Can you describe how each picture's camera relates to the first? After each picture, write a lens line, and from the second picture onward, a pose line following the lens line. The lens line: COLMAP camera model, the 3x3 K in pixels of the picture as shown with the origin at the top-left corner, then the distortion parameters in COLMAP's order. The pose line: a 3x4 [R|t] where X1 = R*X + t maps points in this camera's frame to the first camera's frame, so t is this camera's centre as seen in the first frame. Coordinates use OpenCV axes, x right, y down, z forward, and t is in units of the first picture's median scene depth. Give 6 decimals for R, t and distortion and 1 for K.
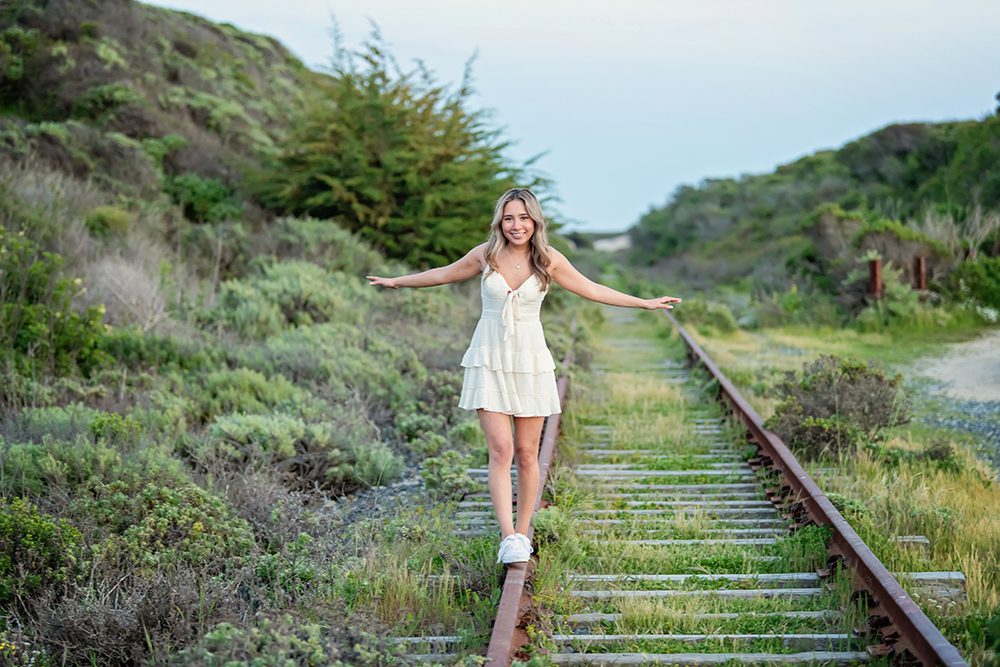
lens RADIAL K [[2822.6, 0, 507.8], [0, 2822.6, 330.3], [0, 0, 1]] dist [-0.083739, 0.000000]
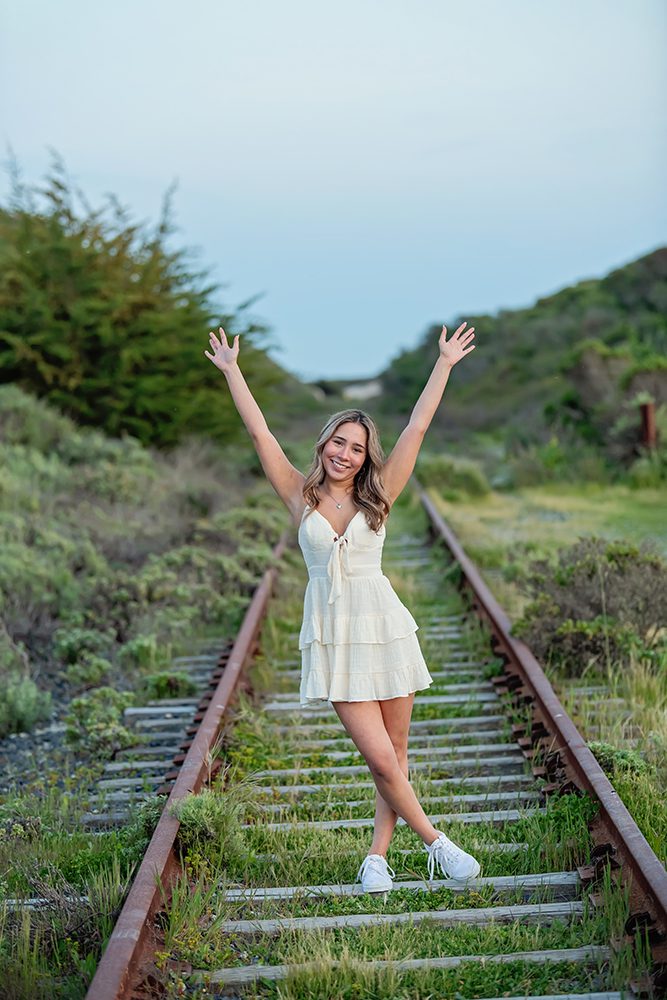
lens RADIAL K [[3100.7, 0, 300.0], [0, 3100.7, 502.0], [0, 0, 1]] dist [-0.042474, 0.000000]
pose [[0.998914, -0.043651, 0.016278, 0.020190], [0.043591, 0.999041, 0.004006, -0.008384], [-0.016437, -0.003292, 0.999859, 0.142898]]
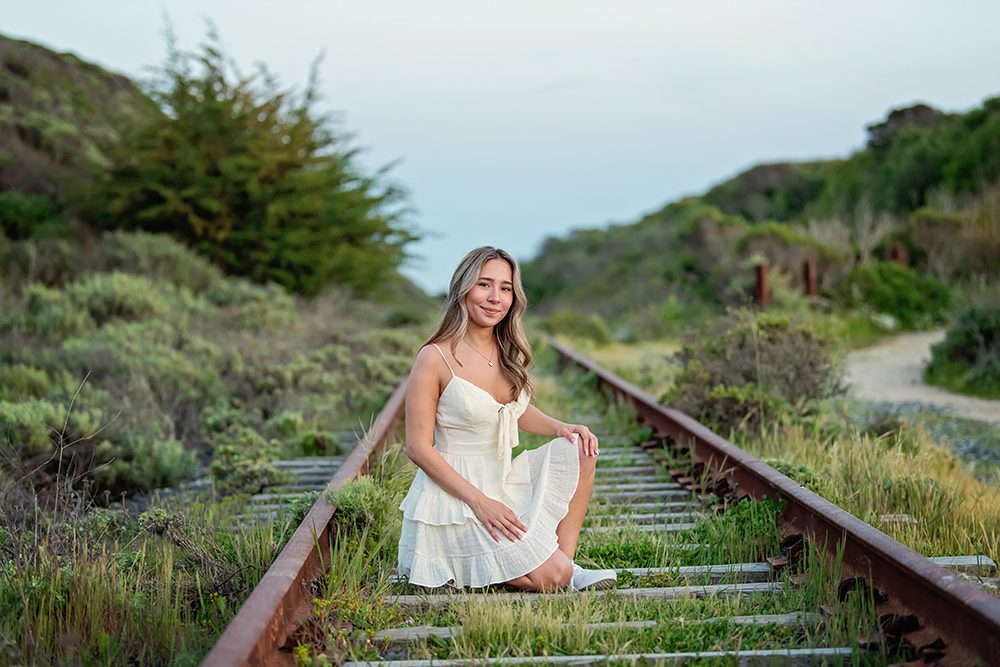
lens RADIAL K [[2822.6, 0, 495.9], [0, 2822.6, 334.6], [0, 0, 1]] dist [-0.083739, 0.000000]
pose [[0.998880, -0.021398, 0.042203, 0.013098], [0.022097, 0.999625, -0.016166, 0.027277], [-0.041842, 0.017080, 0.998978, 0.224010]]
